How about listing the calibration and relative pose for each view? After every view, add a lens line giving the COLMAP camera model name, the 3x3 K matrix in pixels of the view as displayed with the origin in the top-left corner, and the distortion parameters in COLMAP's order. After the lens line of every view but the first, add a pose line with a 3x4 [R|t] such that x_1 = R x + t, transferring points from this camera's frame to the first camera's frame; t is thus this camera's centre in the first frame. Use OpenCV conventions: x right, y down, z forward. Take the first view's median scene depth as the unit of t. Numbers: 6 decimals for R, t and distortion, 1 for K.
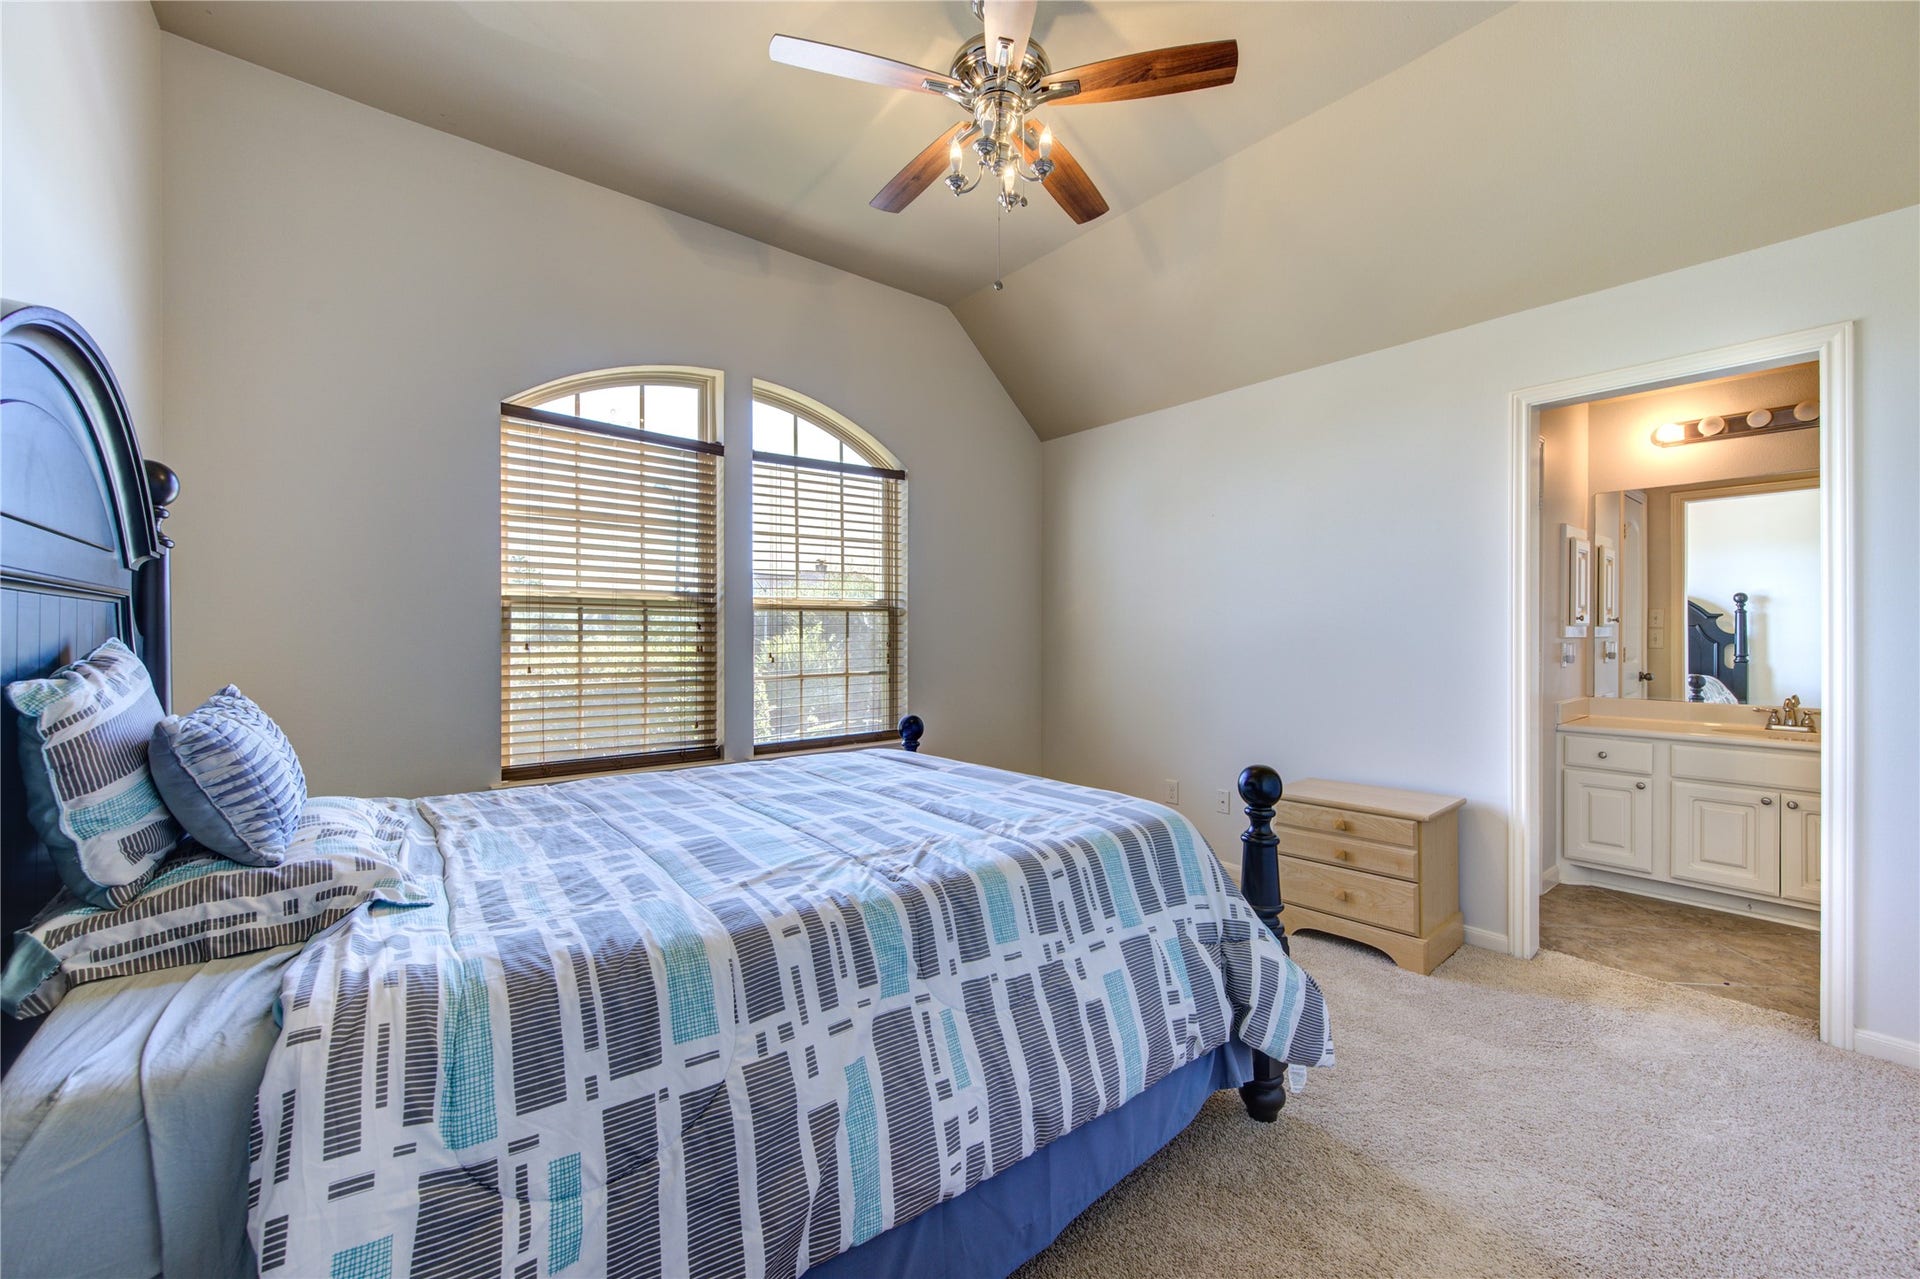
lens RADIAL K [[749.5, 0, 962.8], [0, 749.5, 643.4], [0, 0, 1]] dist [-0.007667, 0.000193]
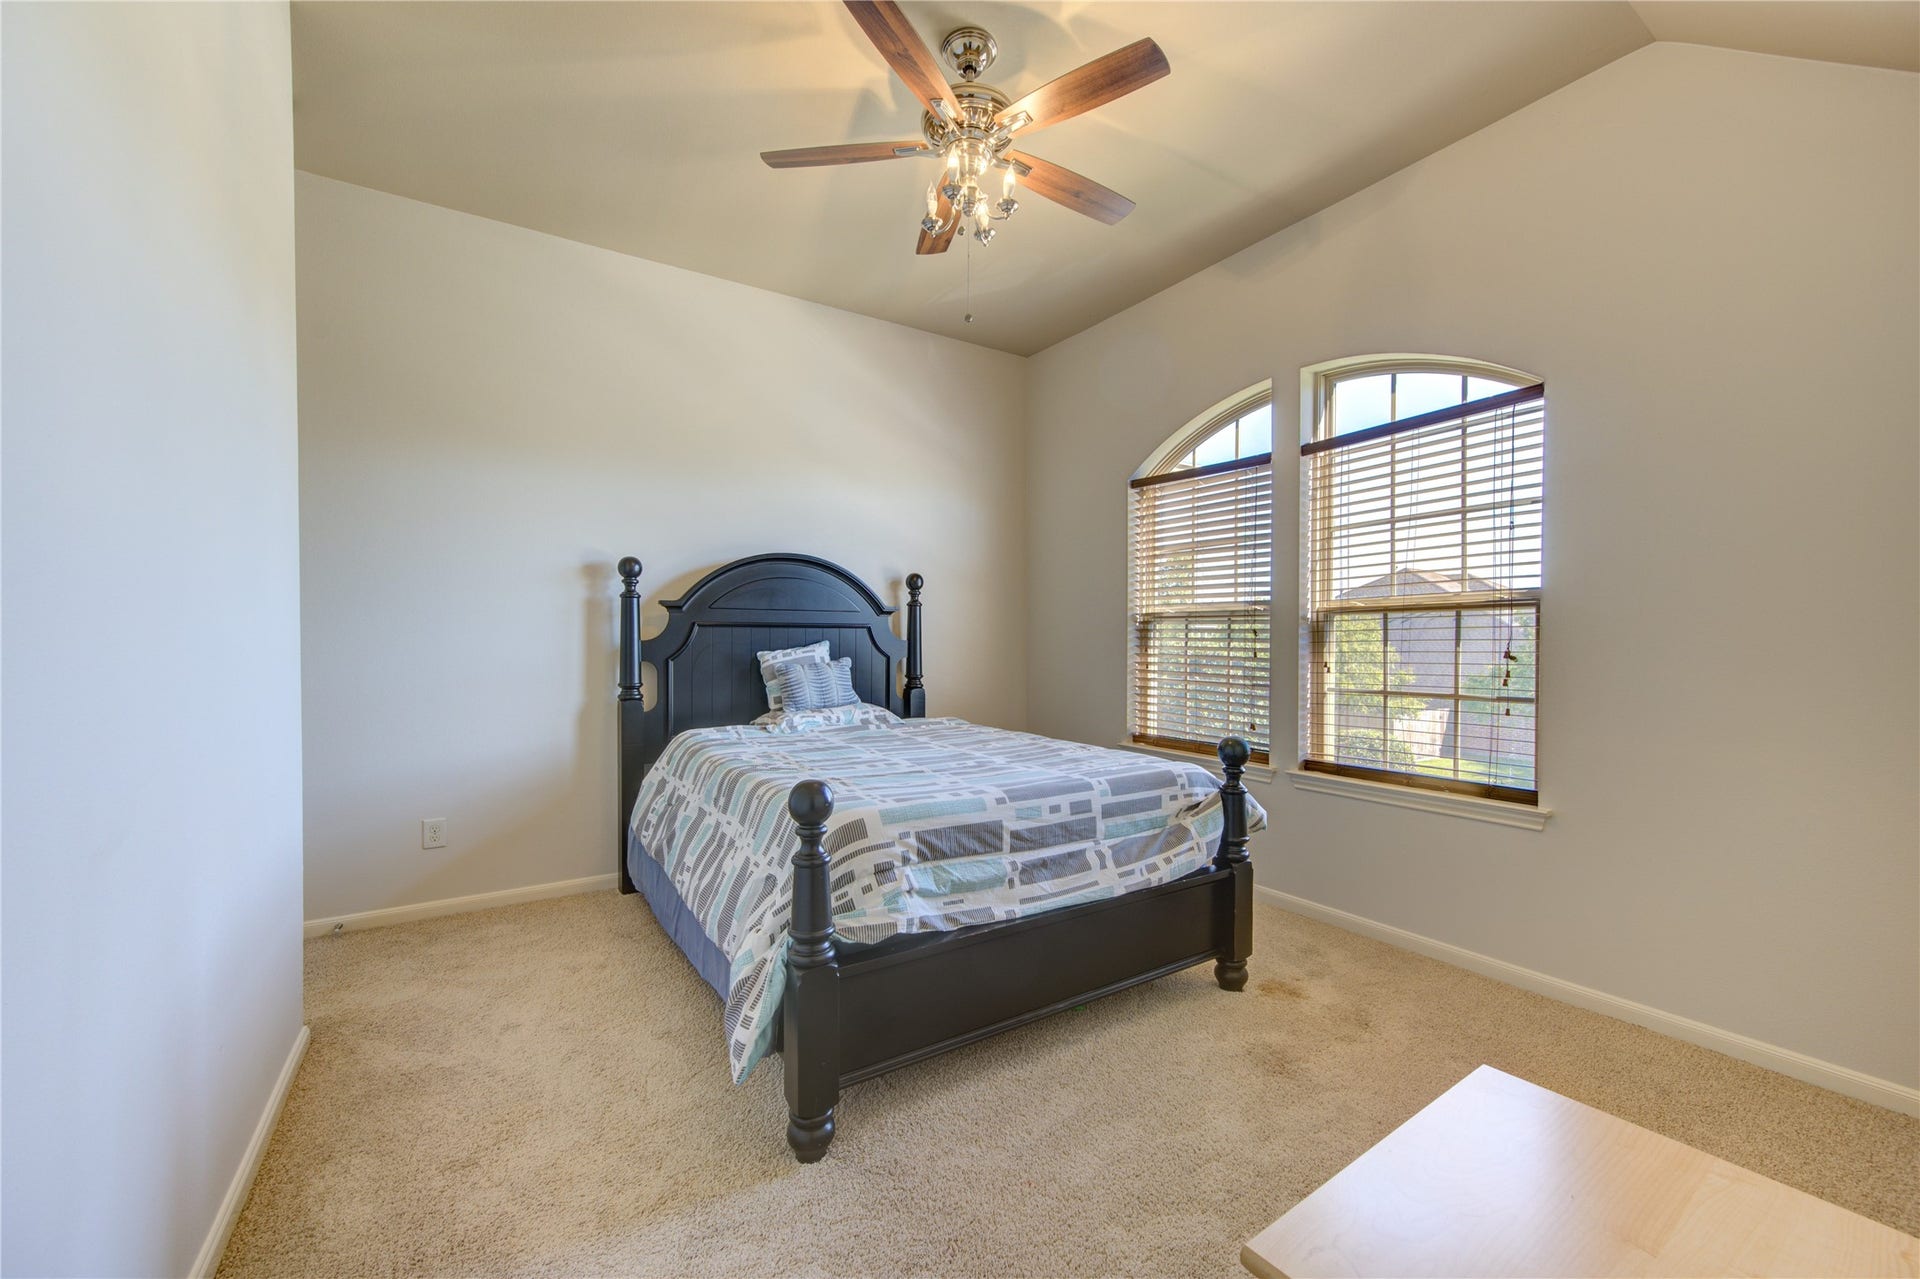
lens RADIAL K [[749.5, 0, 962.8], [0, 749.5, 643.4], [0, 0, 1]] dist [-0.007667, 0.000193]
pose [[-0.103794, -0.000196, -0.994599, 0.714008], [-0.007559, 0.999971, 0.000592, -0.006381], [0.994570, 0.007580, -0.103793, 0.696950]]
